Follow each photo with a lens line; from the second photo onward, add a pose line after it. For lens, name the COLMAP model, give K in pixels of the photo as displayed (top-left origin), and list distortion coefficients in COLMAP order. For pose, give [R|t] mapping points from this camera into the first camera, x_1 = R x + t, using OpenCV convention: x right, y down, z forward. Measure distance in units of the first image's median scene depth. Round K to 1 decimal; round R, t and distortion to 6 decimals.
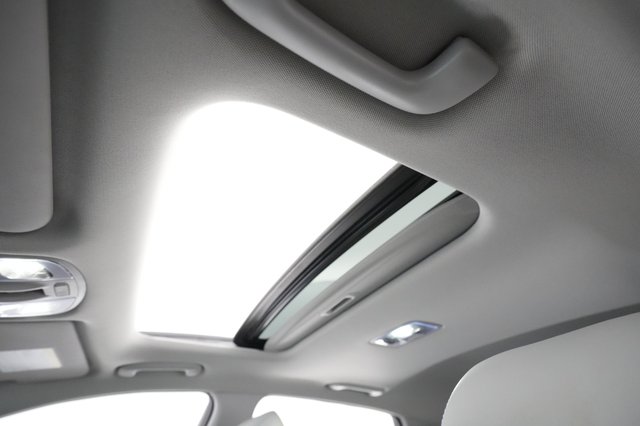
lens RADIAL K [[289.7, 0, 320.0], [0, 289.7, 213.0], [0, 0, 1]] dist [-0.001319, -0.000338]
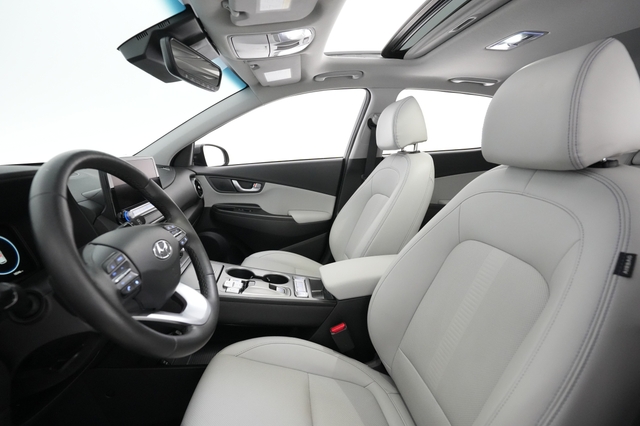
lens RADIAL K [[289.7, 0, 320.0], [0, 289.7, 213.0], [0, 0, 1]] dist [-0.001319, -0.000338]
pose [[0.924567, 0.116968, -0.362622, 0.030447], [0.228627, 0.591034, 0.773569, -0.285231], [0.304805, -0.798121, 0.519708, -0.490443]]
